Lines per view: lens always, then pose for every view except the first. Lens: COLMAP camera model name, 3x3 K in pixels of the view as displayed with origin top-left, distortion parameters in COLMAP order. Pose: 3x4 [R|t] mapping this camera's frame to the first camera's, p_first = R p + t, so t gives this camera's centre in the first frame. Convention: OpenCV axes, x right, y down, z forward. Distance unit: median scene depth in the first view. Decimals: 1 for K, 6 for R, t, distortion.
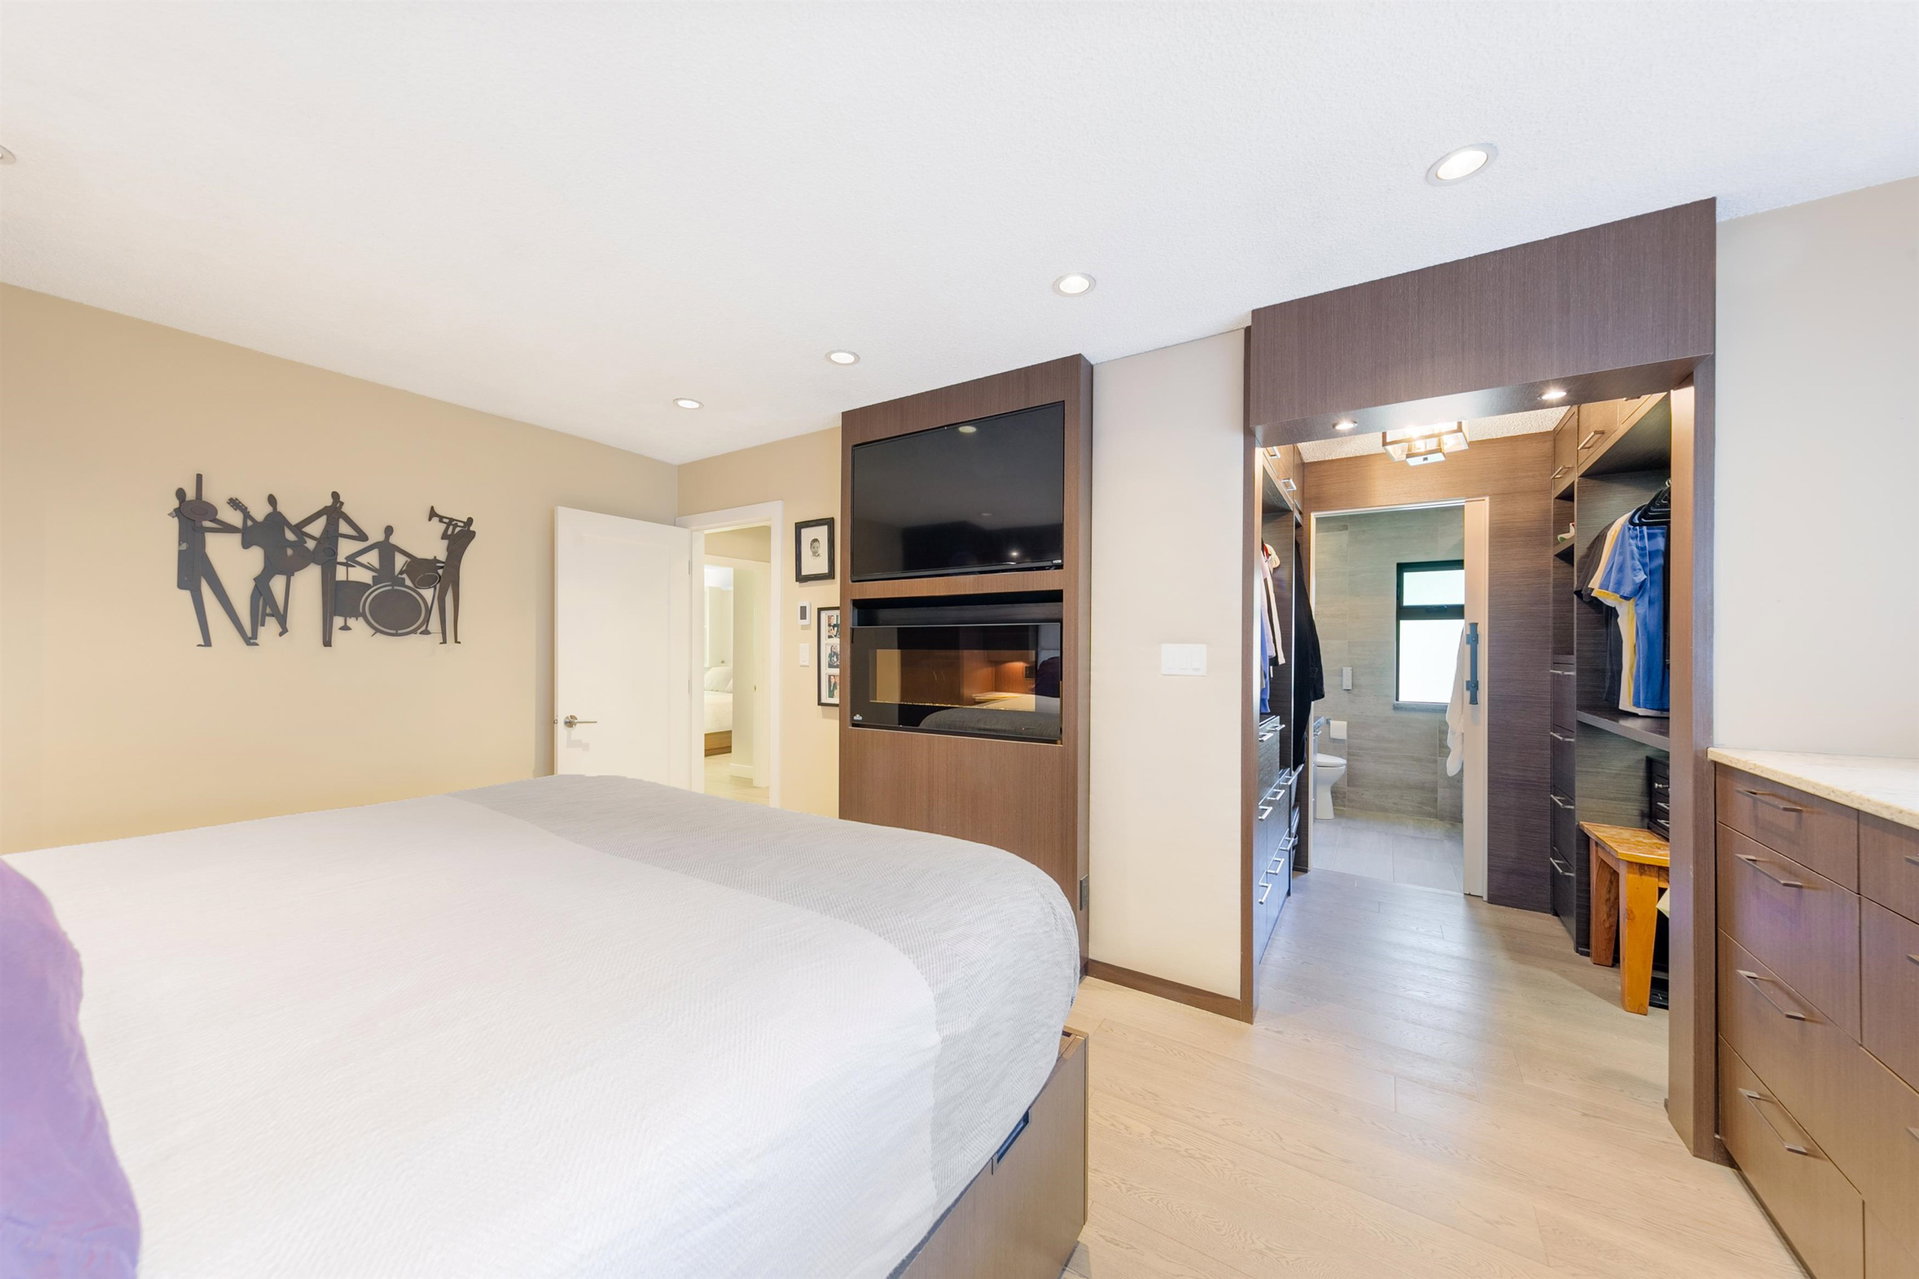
lens RADIAL K [[653.4, 0, 948.2], [0, 653.4, 644.5], [0, 0, 1]] dist [0.000291, -0.000013]
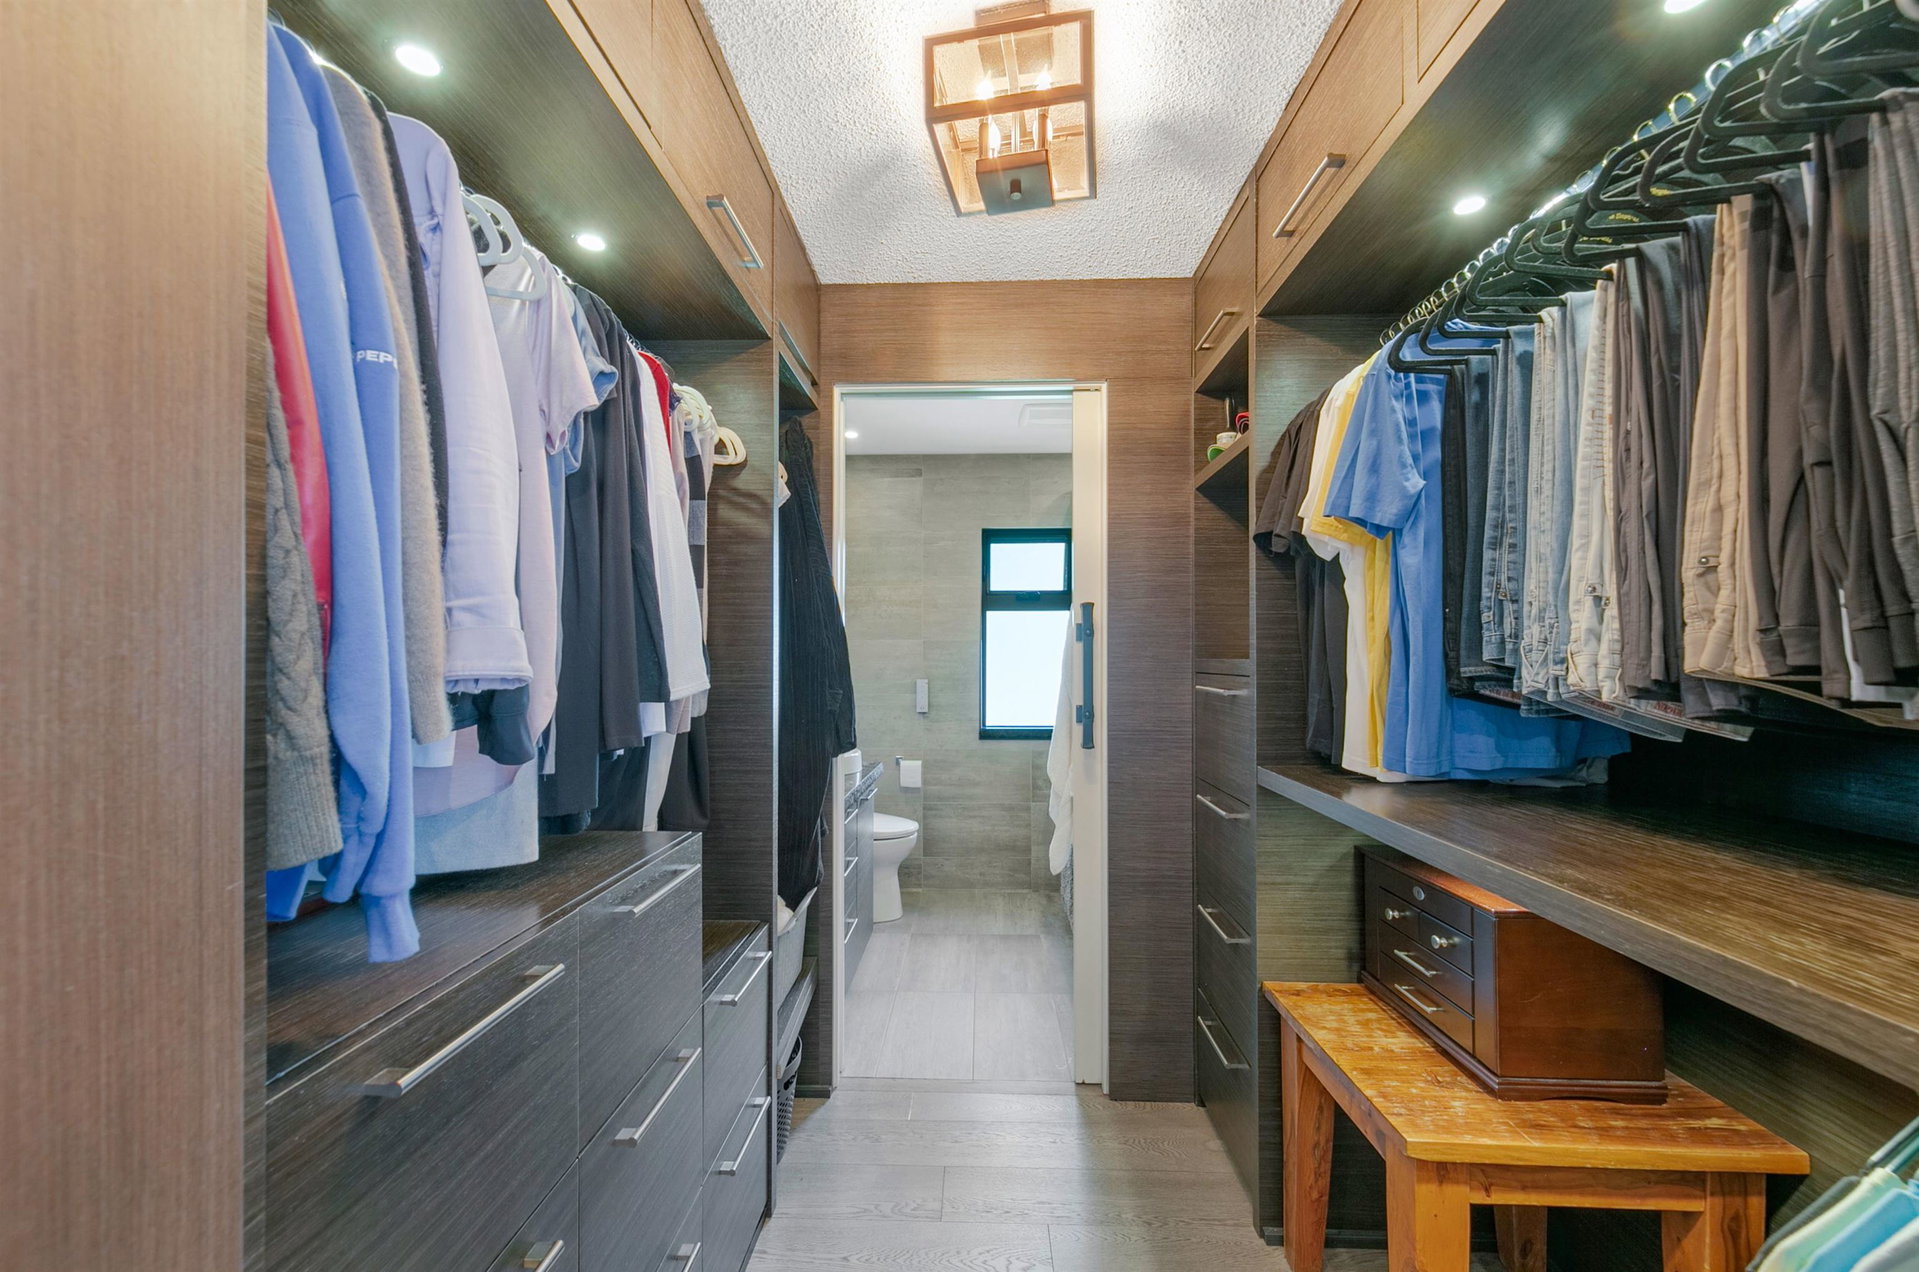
lens RADIAL K [[776.8, 0, 957.2], [0, 776.8, 649.2], [0, 0, 1]] dist [0.000945, 0.000033]
pose [[0.848366, -0.004153, 0.529394, 0.360054], [0.004748, 0.999989, 0.000237, 0.005985], [-0.529389, 0.002313, 0.848376, 0.499633]]
